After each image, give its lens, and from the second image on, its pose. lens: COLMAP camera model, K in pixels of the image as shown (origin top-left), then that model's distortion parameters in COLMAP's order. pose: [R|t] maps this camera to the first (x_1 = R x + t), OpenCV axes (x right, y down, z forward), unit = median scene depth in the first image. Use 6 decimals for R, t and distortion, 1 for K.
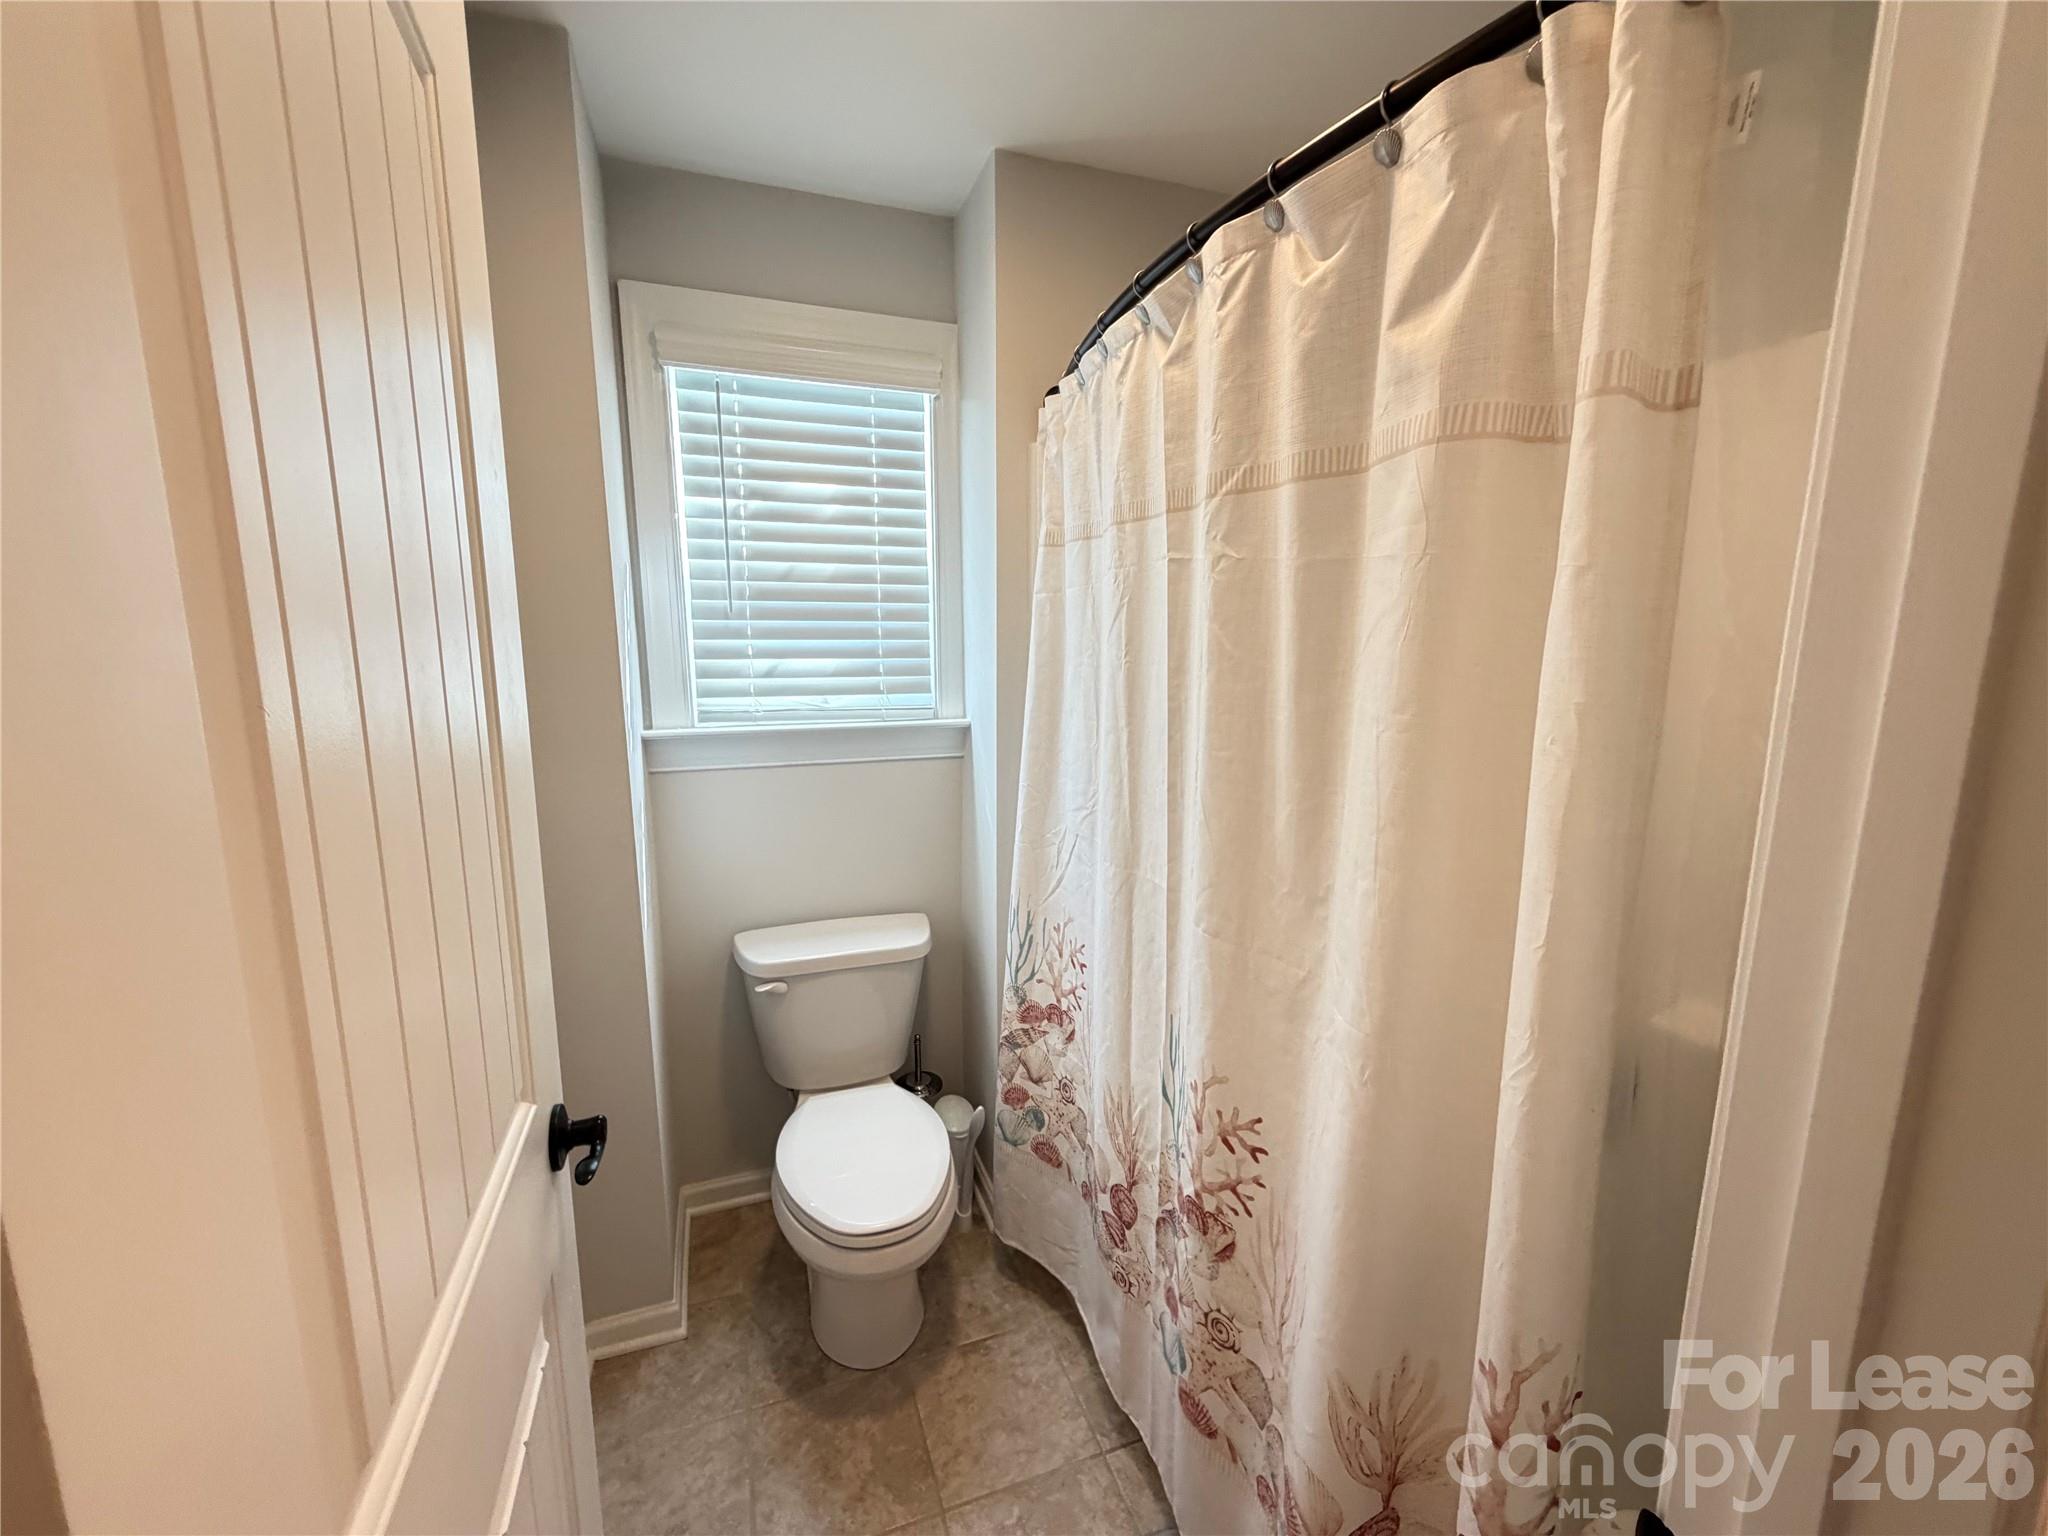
lens RADIAL K [[818.0, 0, 1026.5], [0, 818.0, 771.5], [0, 0, 1]] dist [0.001243, -0.000363]
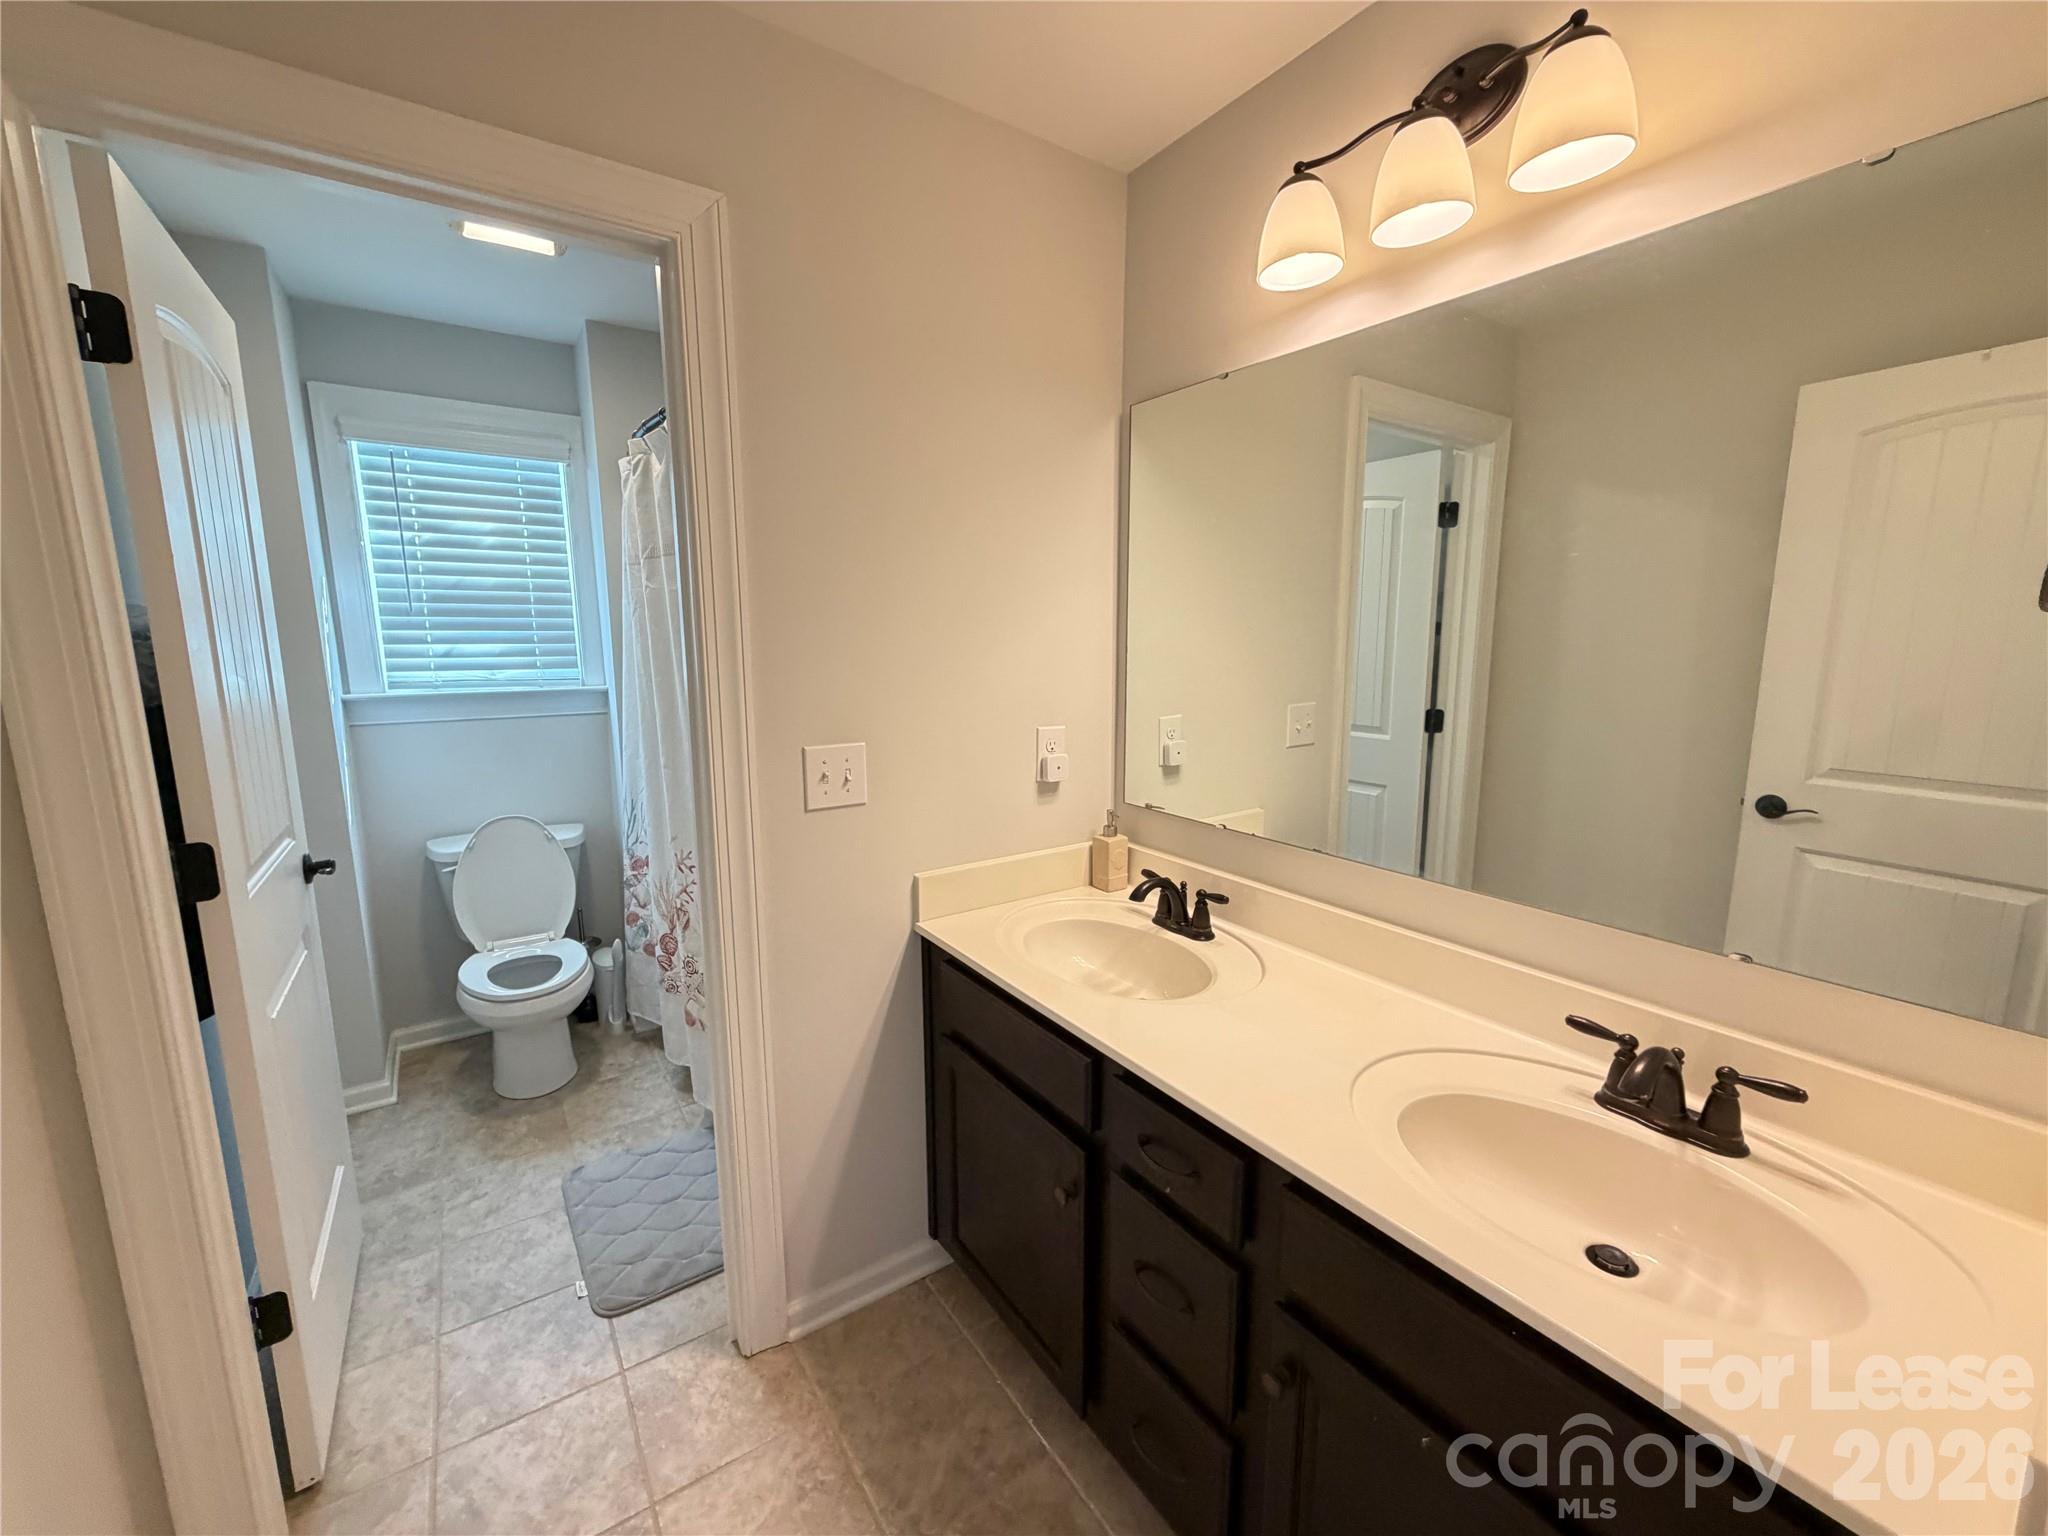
lens RADIAL K [[818.0, 0, 1028.6], [0, 818.0, 769.0], [0, 0, 1]] dist [0.001243, -0.000363]
pose [[0.965395, -0.041593, 0.257454, 0.299278], [0.040896, 0.999131, 0.008064, 0.112726], [-0.257566, 0.002744, 0.966257, -0.654547]]
